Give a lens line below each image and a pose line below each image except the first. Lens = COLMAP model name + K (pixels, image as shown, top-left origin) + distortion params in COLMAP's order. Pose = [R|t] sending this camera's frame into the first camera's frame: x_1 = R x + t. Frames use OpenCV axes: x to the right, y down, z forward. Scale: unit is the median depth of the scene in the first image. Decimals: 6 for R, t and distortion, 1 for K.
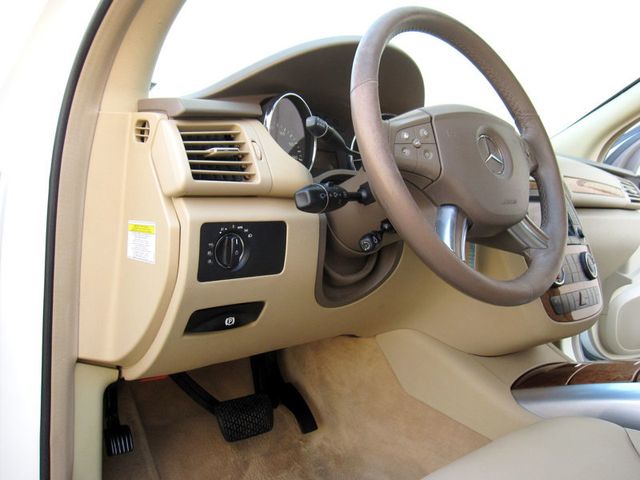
lens RADIAL K [[532.6, 0, 318.0], [0, 532.6, 236.7], [0, 0, 1]] dist [-0.071446, 0.007491]
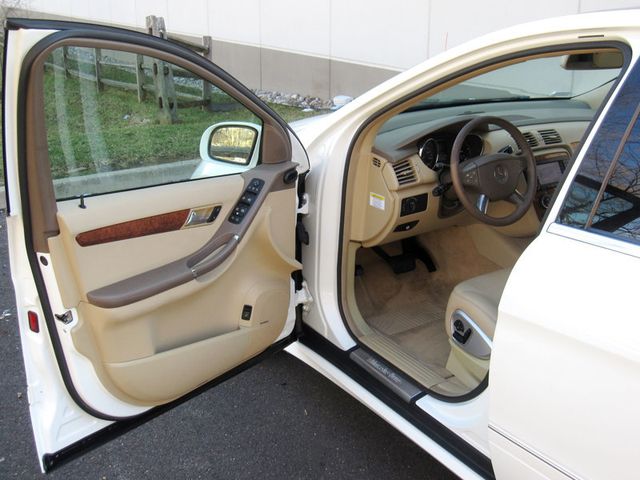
lens RADIAL K [[722.6, 0, 320.6], [0, 722.6, 237.7], [0, 0, 1]] dist [0.021627, 0.000000]
pose [[0.989396, 0.007712, -0.145036, -0.065486], [0.029850, 0.966475, 0.255020, -0.796989], [0.142140, -0.256645, 0.955997, -2.812516]]
